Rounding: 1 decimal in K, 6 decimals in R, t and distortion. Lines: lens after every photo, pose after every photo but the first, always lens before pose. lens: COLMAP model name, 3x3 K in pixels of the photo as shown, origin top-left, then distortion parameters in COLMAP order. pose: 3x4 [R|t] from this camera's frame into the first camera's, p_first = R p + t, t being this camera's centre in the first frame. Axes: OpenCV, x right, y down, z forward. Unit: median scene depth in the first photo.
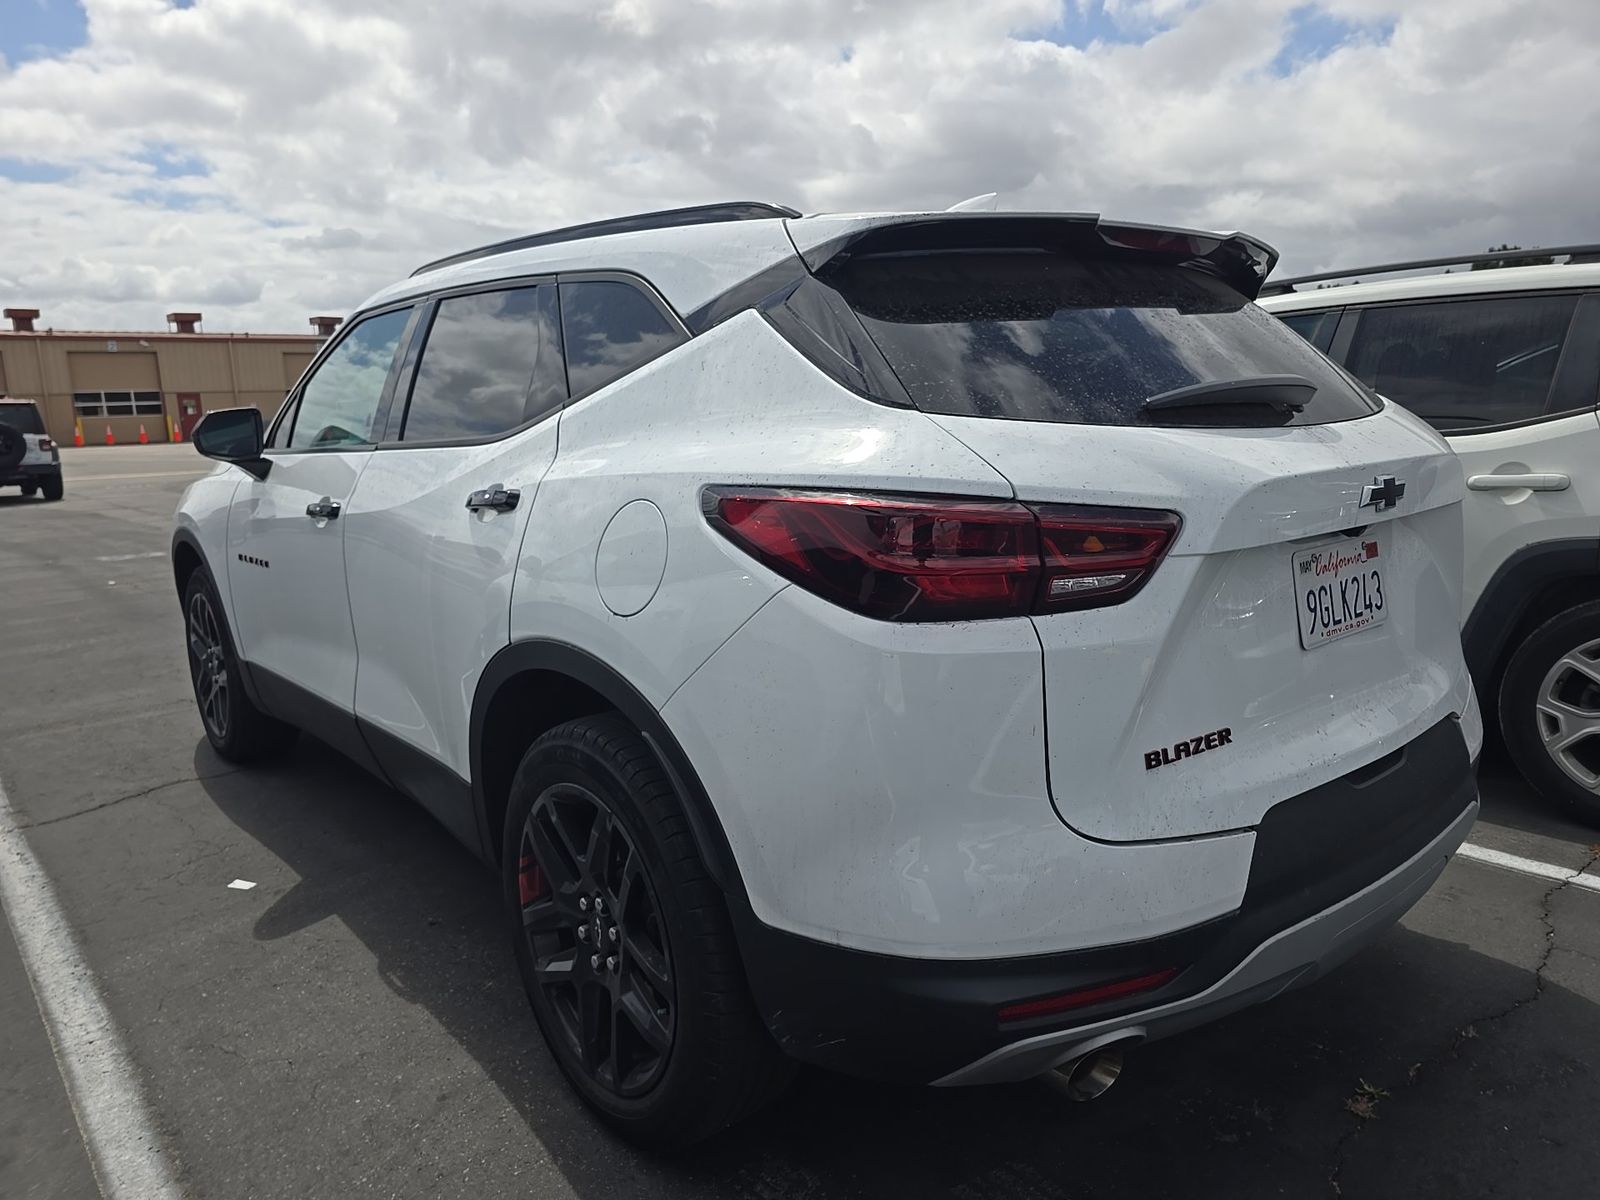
lens RADIAL K [[1066.6, 0, 735.7], [0, 1066.6, 604.0], [0, 0, 1]] dist [0.137295, -0.110954]
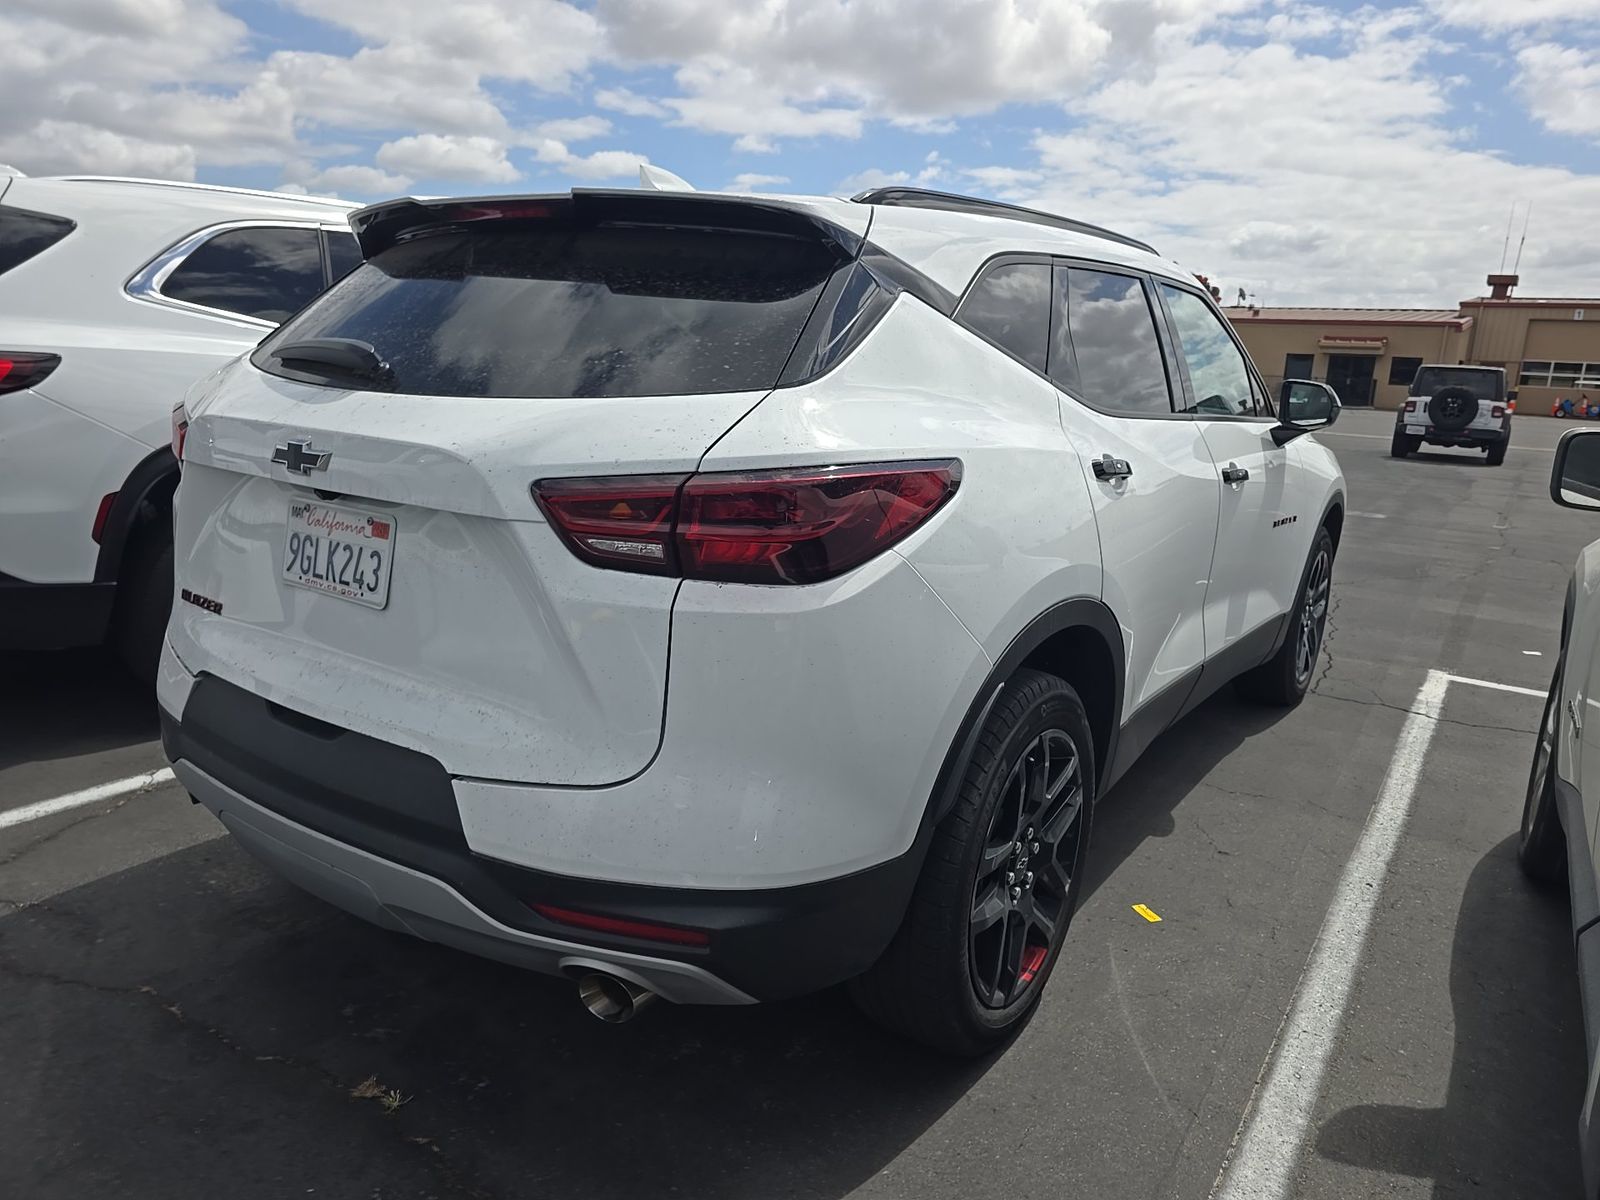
lens RADIAL K [[1090.3, 0, 812.9], [0, 1090.3, 604.8], [0, 0, 1]] dist [0.037721, -0.037163]
pose [[0.275463, 0.260703, -0.925286, 0.086869], [-0.233011, 0.951929, 0.198841, -0.014469], [0.932645, 0.160828, 0.322968, 0.058310]]
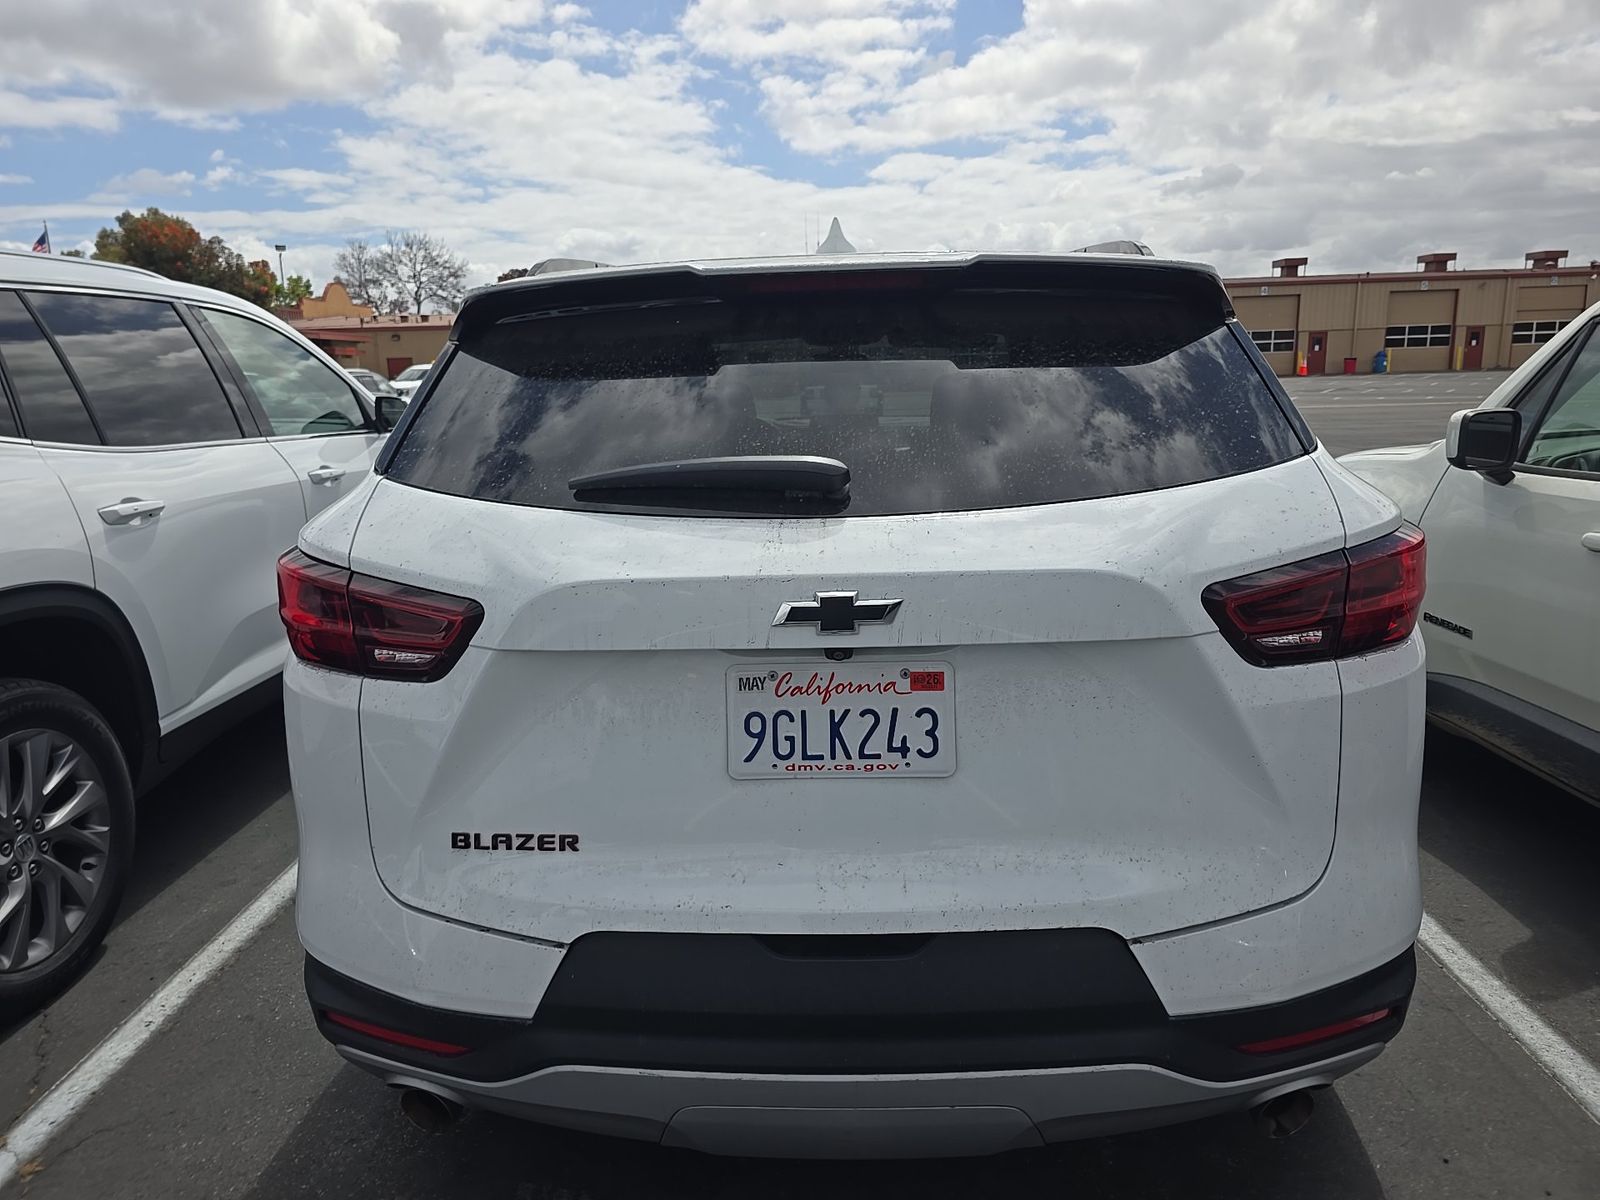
lens RADIAL K [[1090.3, 0, 812.9], [0, 1090.3, 604.8], [0, 0, 1]] dist [0.037721, -0.037163]
pose [[0.754884, 0.153547, -0.637631, 0.055390], [-0.120157, 0.988132, 0.095698, -0.009221], [0.644758, 0.004375, 0.764375, 0.019723]]
